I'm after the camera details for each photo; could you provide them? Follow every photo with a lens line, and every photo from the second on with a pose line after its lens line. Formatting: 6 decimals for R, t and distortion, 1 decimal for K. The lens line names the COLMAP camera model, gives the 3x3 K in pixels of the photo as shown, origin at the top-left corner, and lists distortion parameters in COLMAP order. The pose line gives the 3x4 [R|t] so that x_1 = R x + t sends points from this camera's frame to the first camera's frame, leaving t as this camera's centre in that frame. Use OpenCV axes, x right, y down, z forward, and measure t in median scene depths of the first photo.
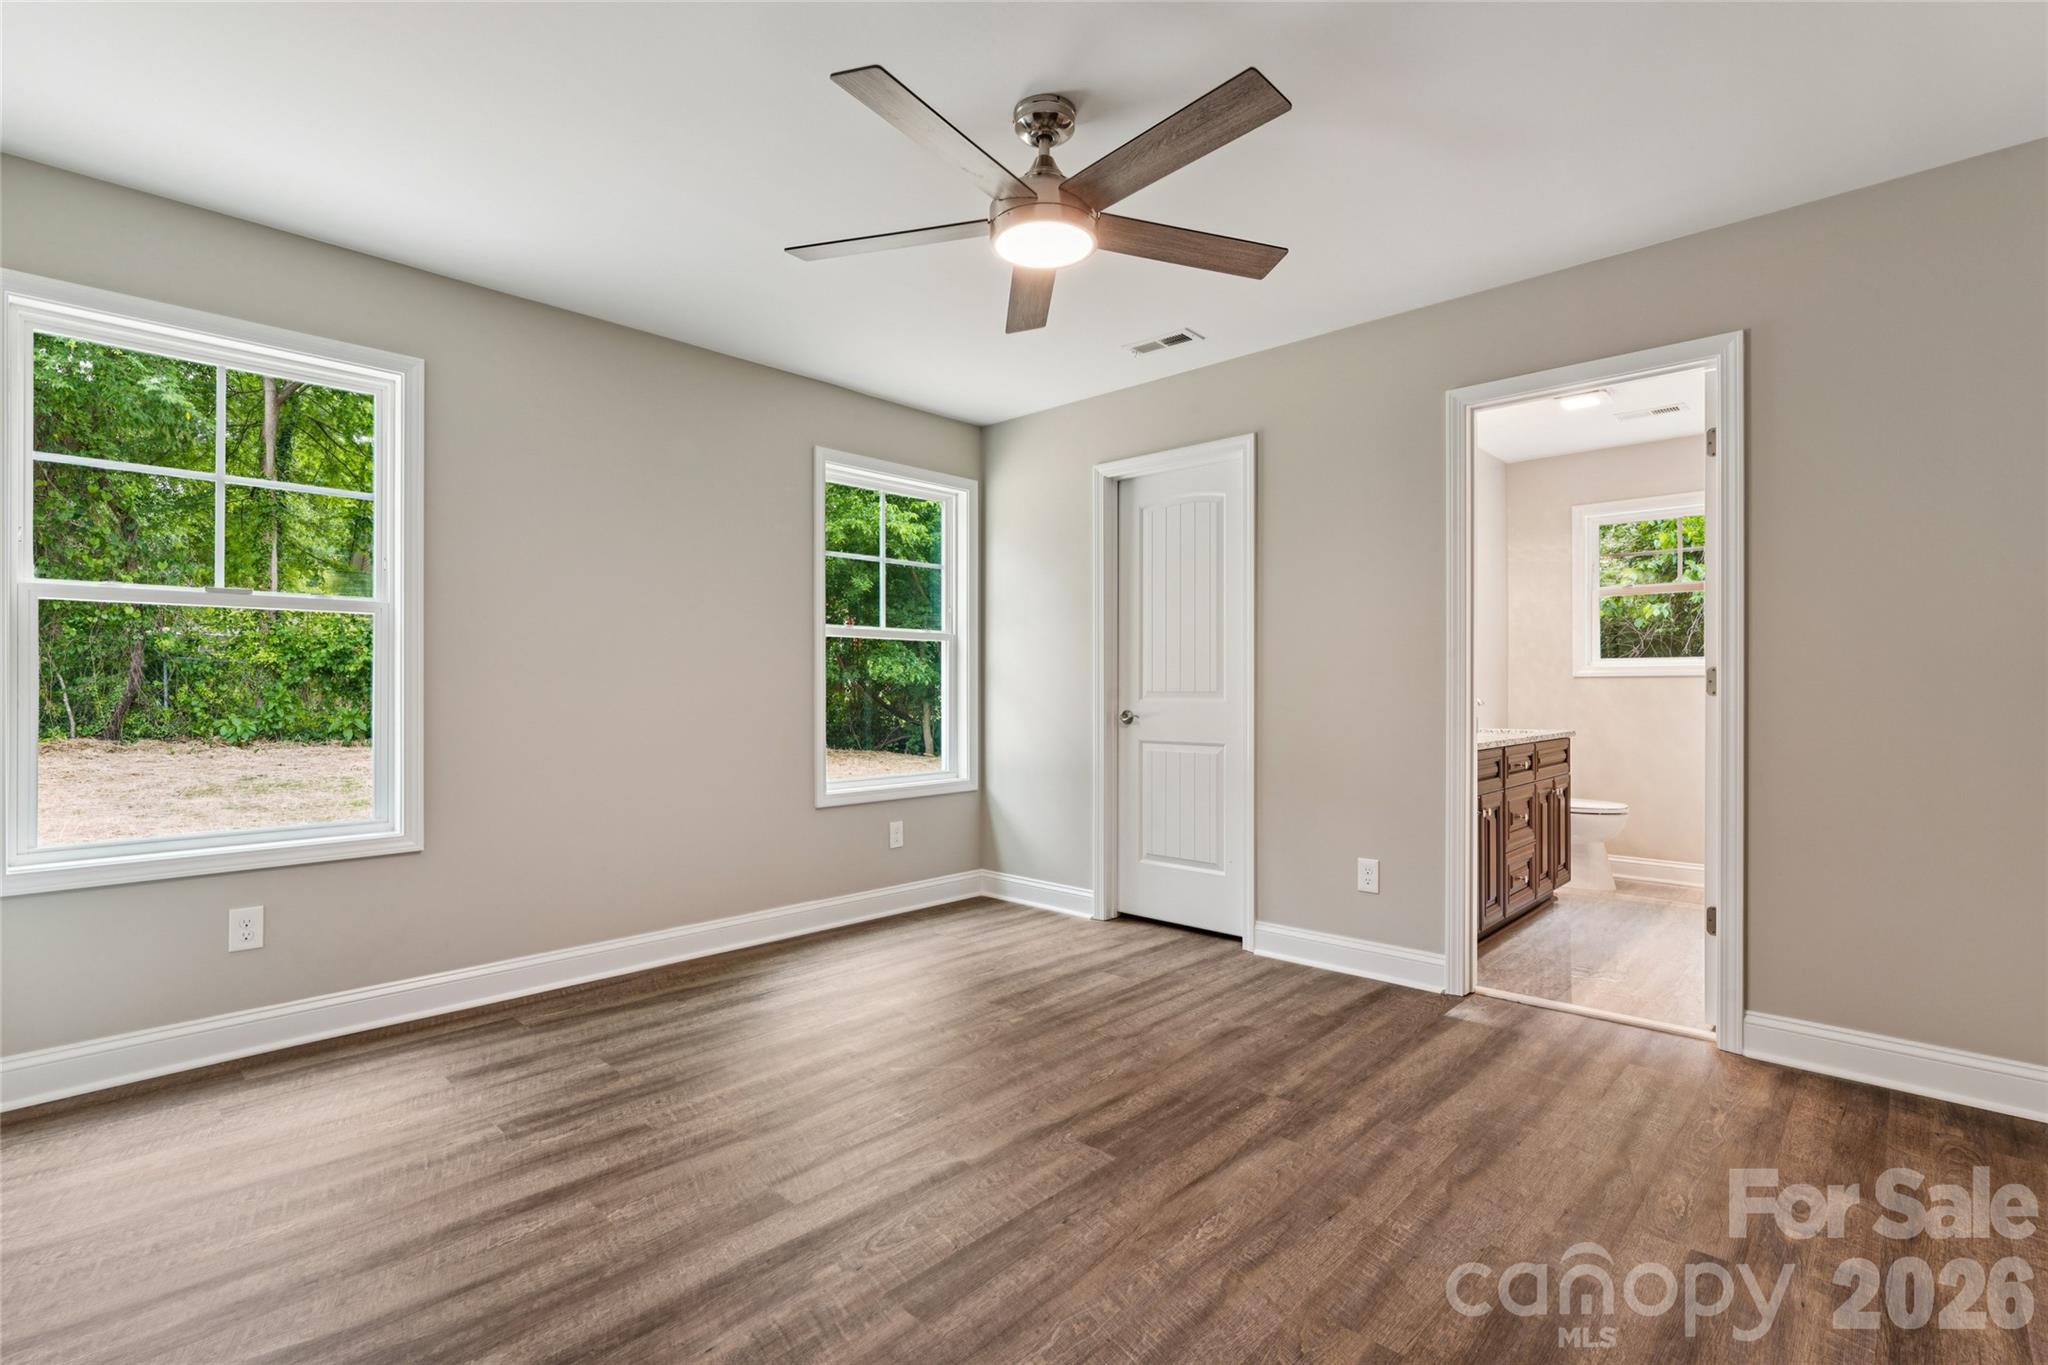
lens RADIAL K [[943.7, 0, 1014.4], [0, 943.7, 686.4], [0, 0, 1]] dist [-0.001754, -0.000670]
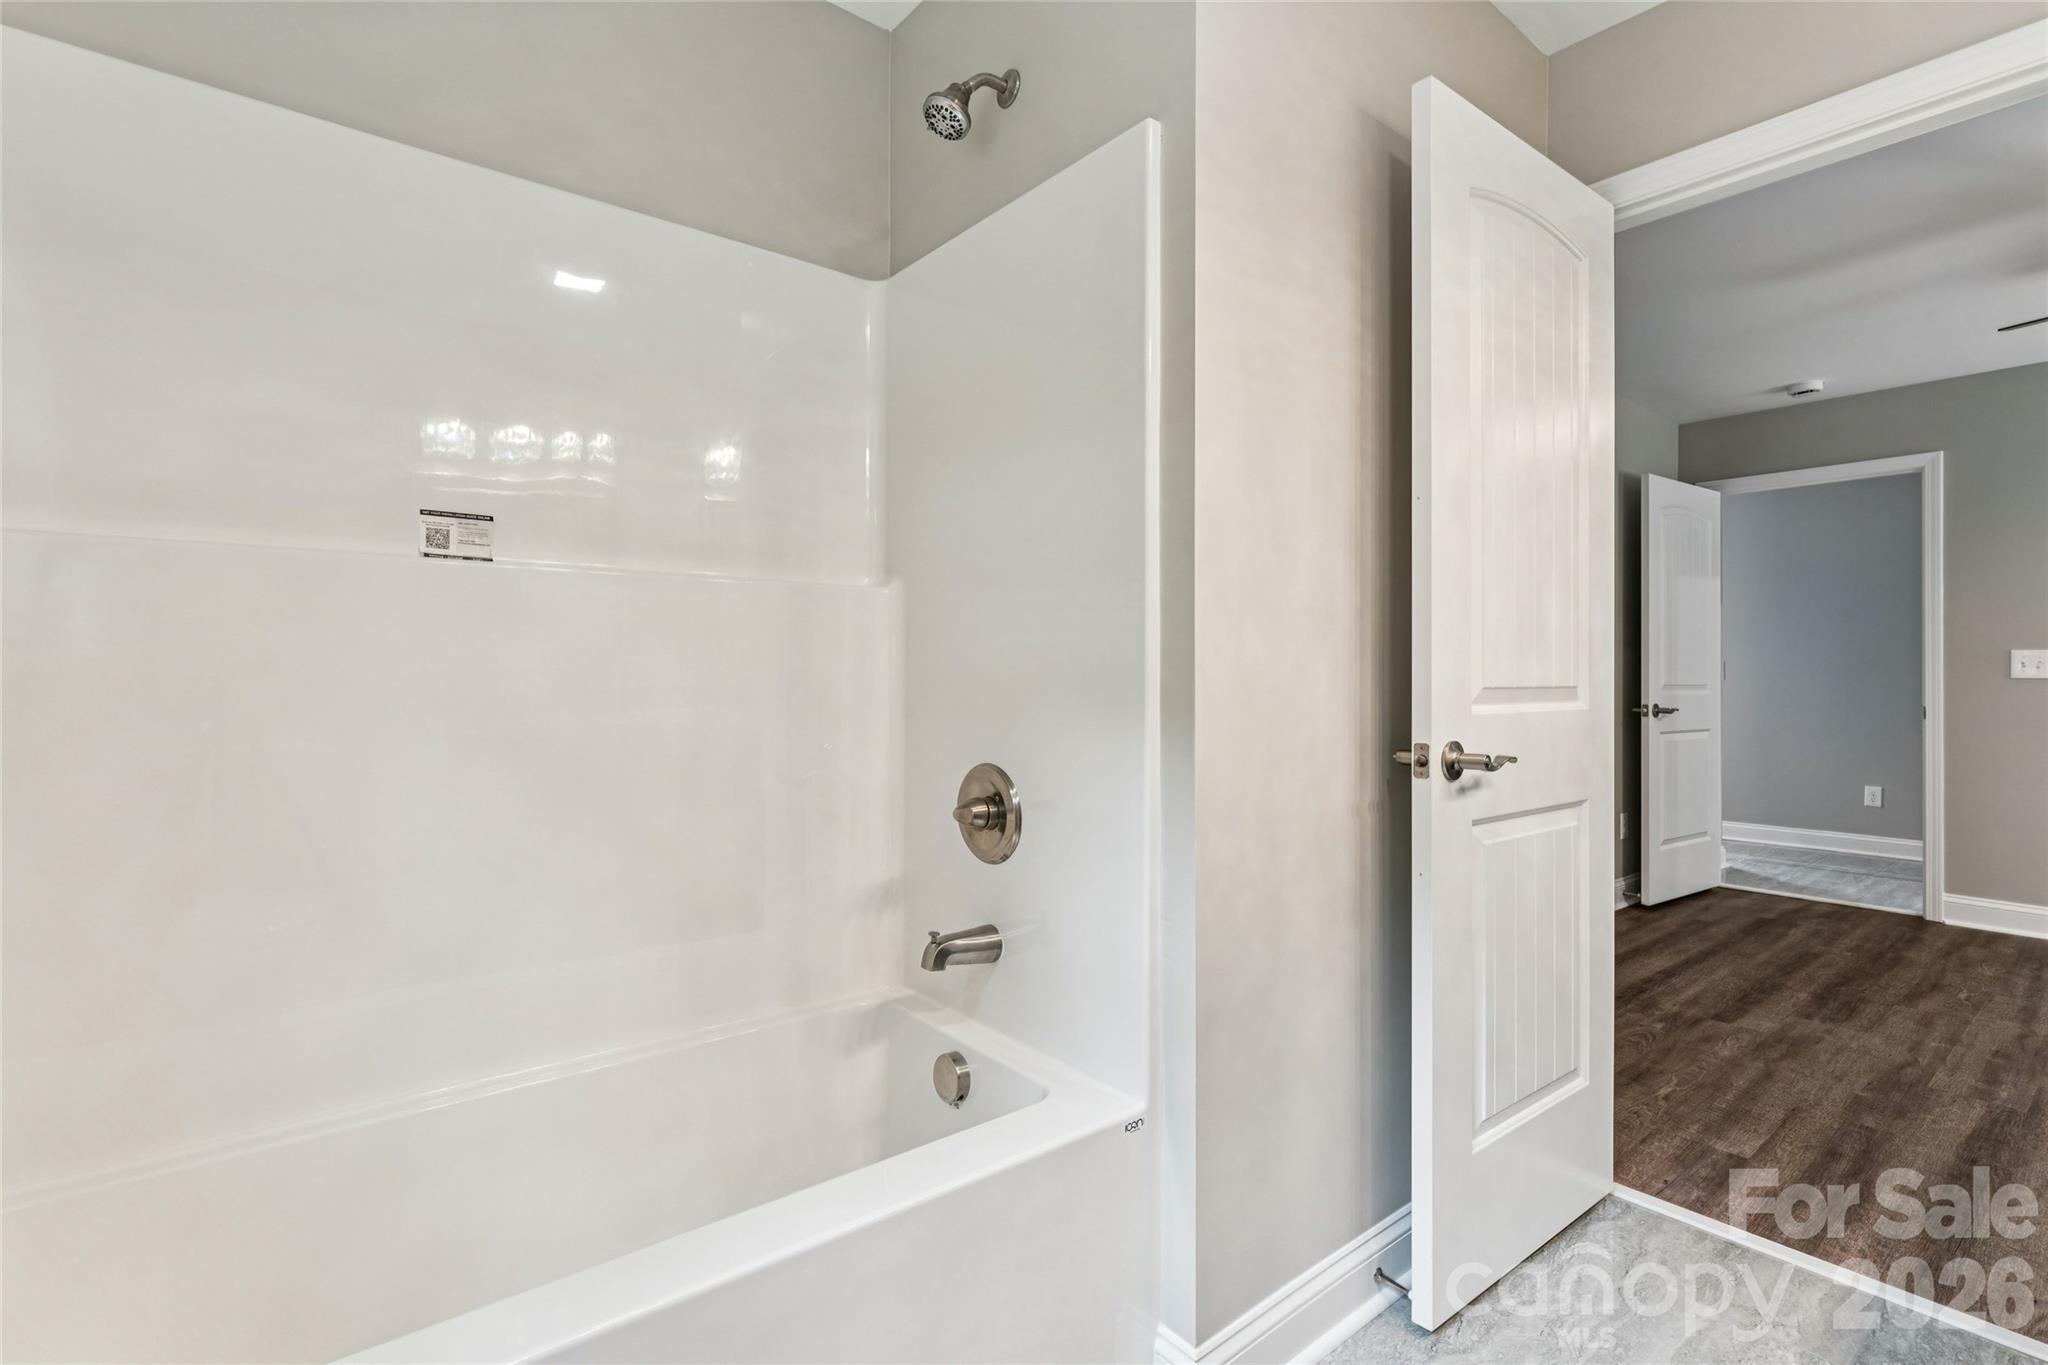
lens RADIAL K [[957.0, 0, 1016.6], [0, 957.0, 676.7], [0, 0, 1]] dist [-0.001861, 0.000623]
pose [[-0.991895, -0.007657, 0.126828, 1.022954], [-0.007971, 0.999966, -0.001967, 0.002757], [-0.126809, -0.002962, -0.991923, 1.646186]]
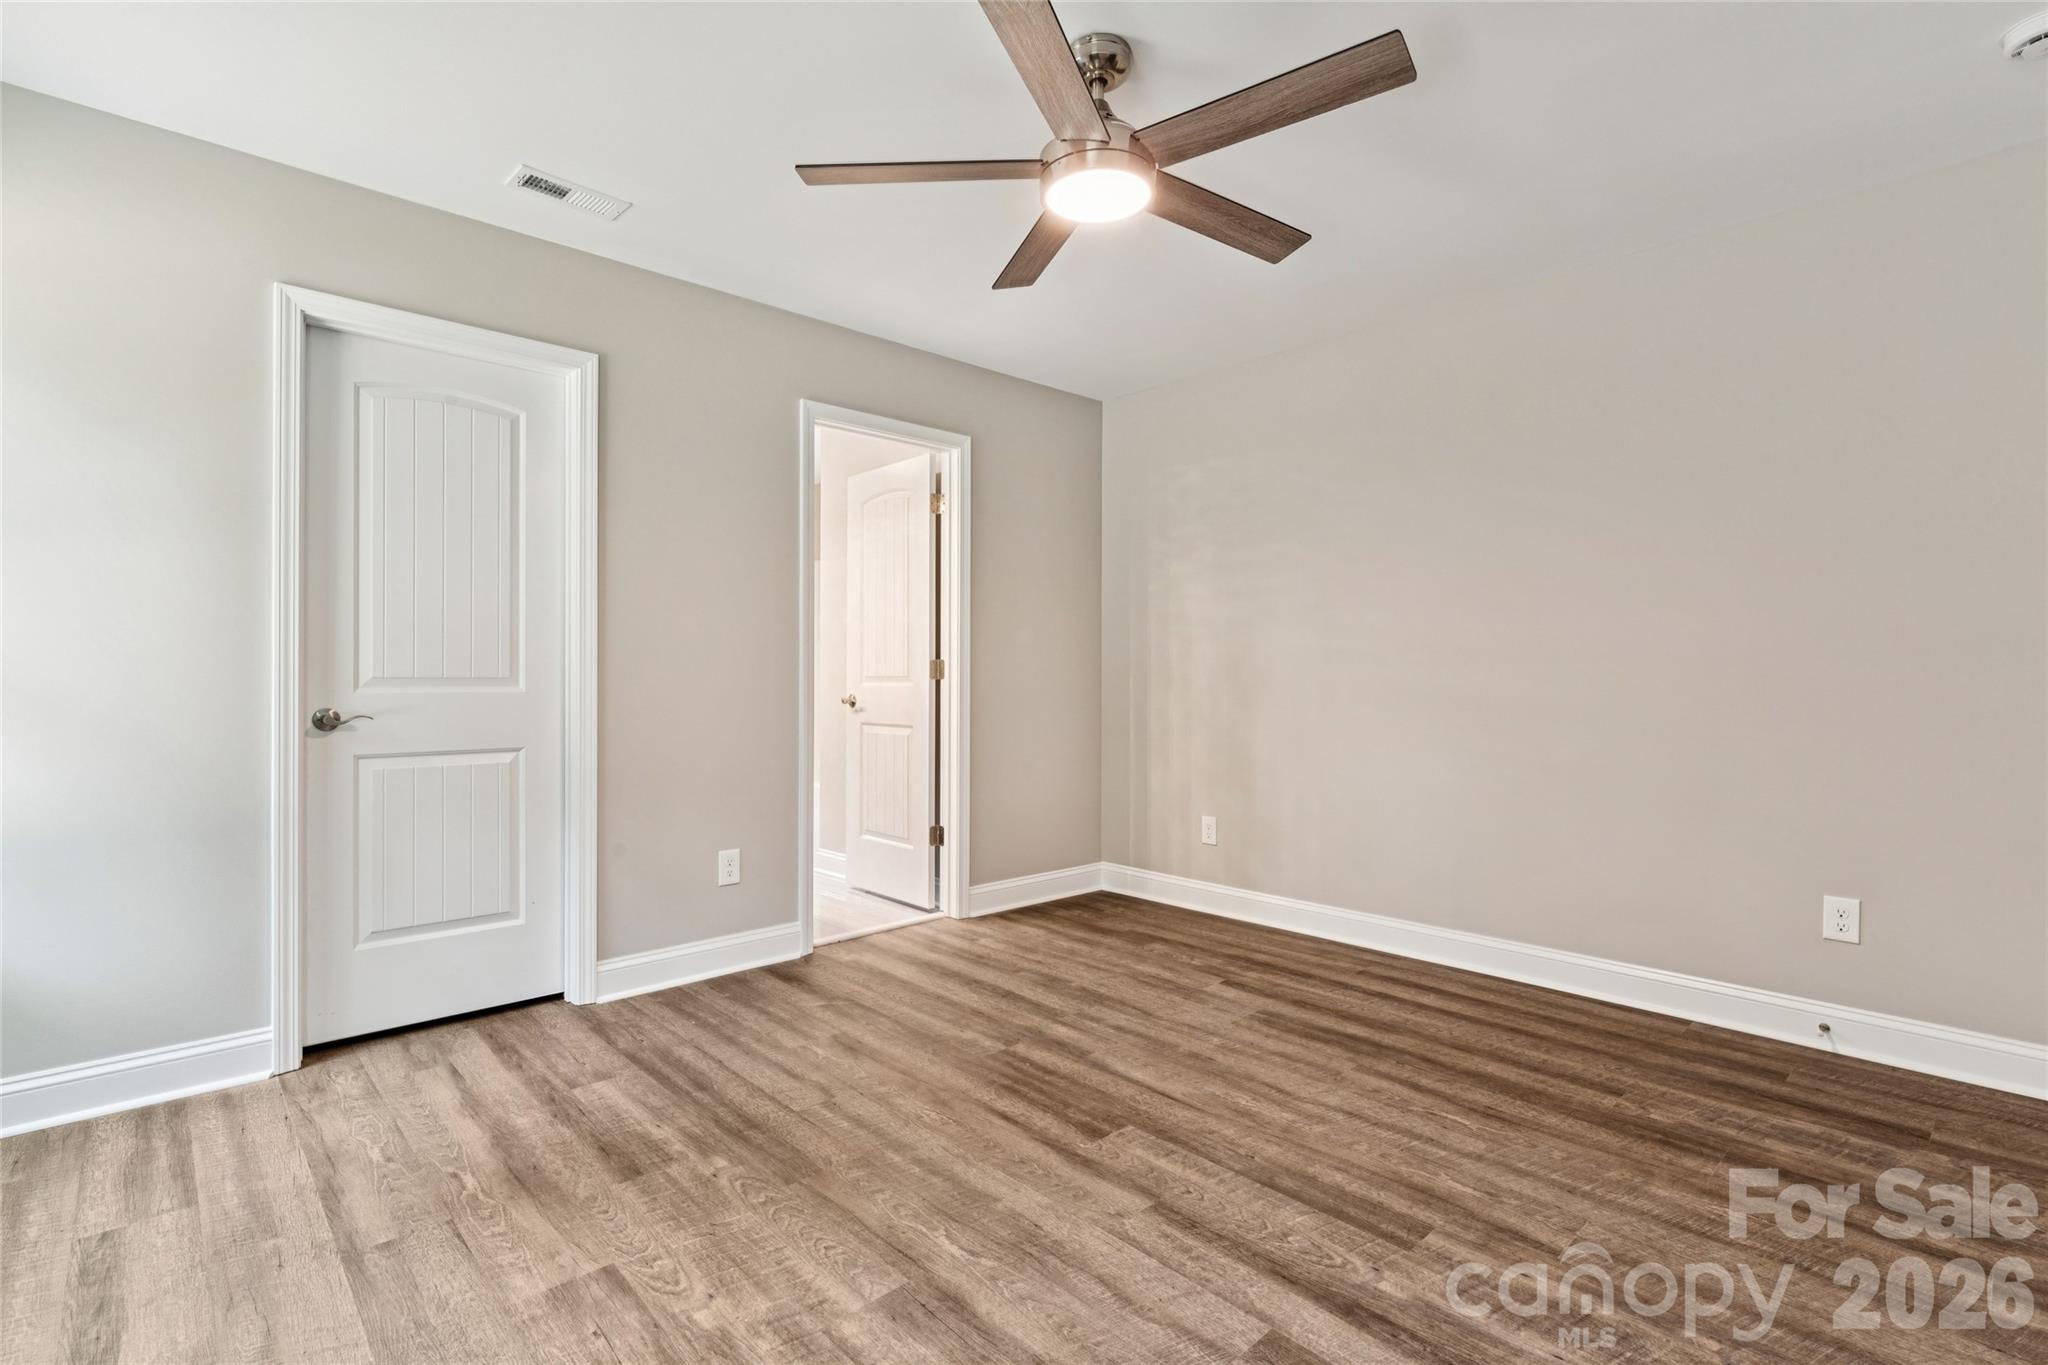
lens RADIAL K [[943.7, 0, 1014.4], [0, 943.7, 686.4], [0, 0, 1]] dist [-0.001754, -0.000670]
pose [[0.066020, -0.009534, 0.997773, -0.656500], [-0.004321, 0.999942, 0.009841, 0.004198], [-0.997809, -0.004961, 0.065975, 0.745478]]
